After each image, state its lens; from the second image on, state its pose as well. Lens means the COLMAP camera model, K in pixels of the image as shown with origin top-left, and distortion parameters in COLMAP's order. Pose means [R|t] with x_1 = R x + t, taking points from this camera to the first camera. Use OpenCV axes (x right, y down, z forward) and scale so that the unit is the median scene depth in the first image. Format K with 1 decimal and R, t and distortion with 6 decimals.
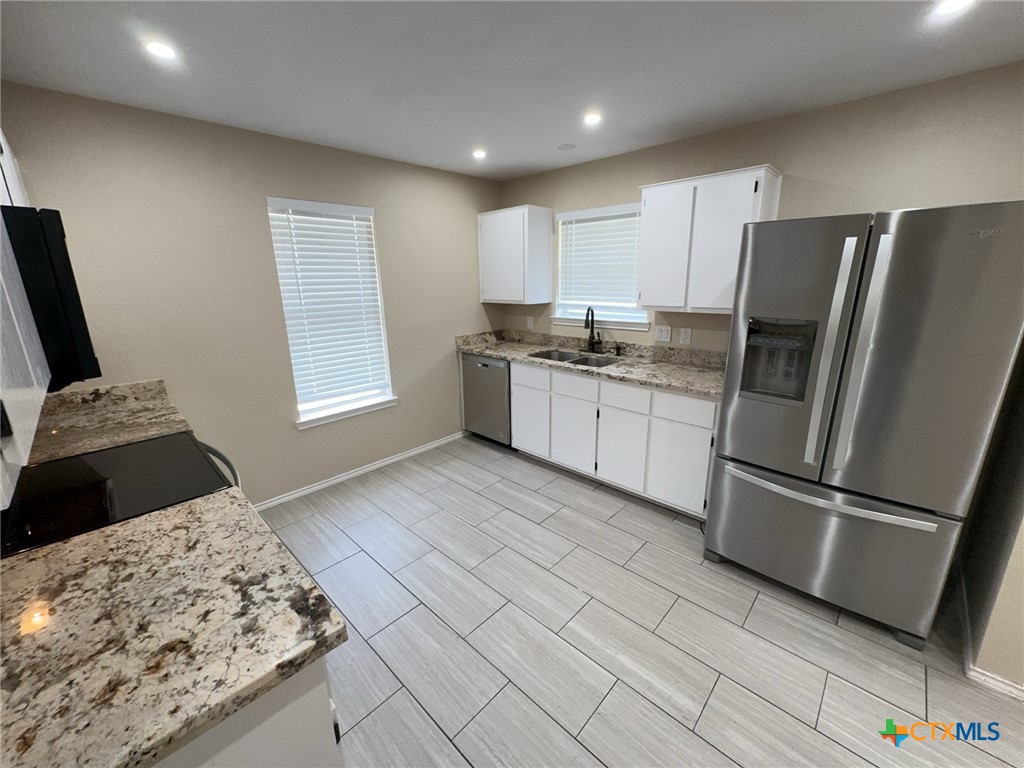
lens RADIAL K [[409.3, 0, 508.2], [0, 409.3, 383.0], [0, 0, 1]] dist [-0.000992, -0.000532]
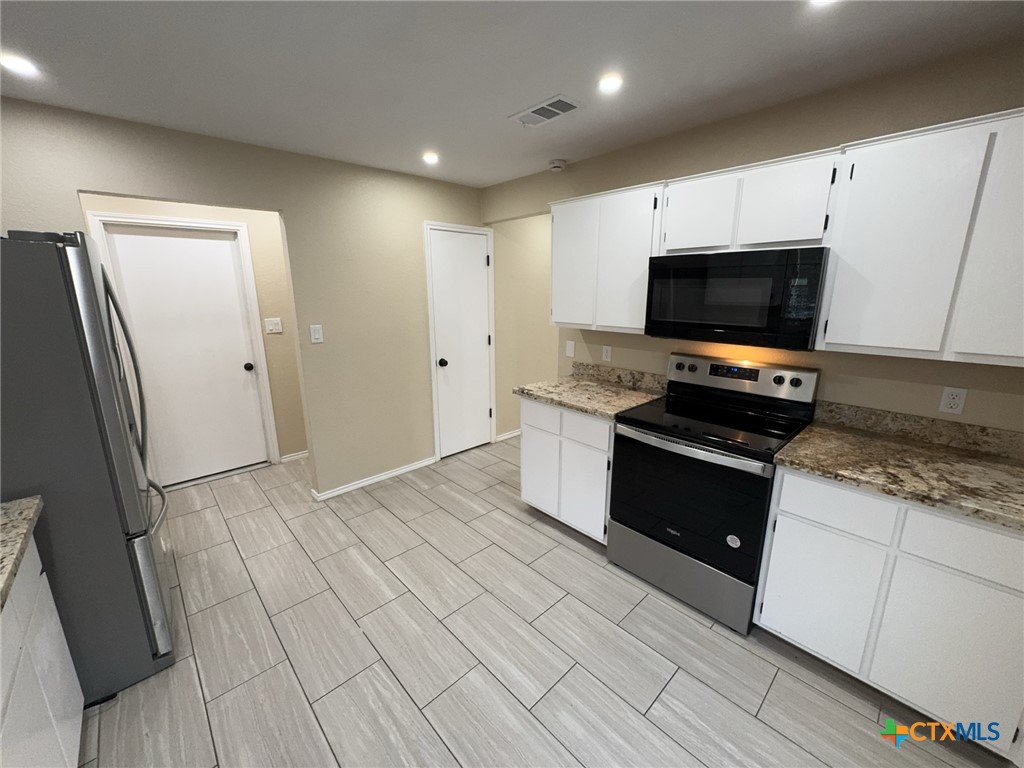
lens RADIAL K [[409.3, 0, 508.2], [0, 409.3, 383.0], [0, 0, 1]] dist [-0.000992, -0.000532]
pose [[-0.998233, 0.007754, 0.058917, -0.246152], [0.034414, 0.883714, 0.466761, -0.472426], [-0.048447, 0.467963, -0.882419, 1.769992]]
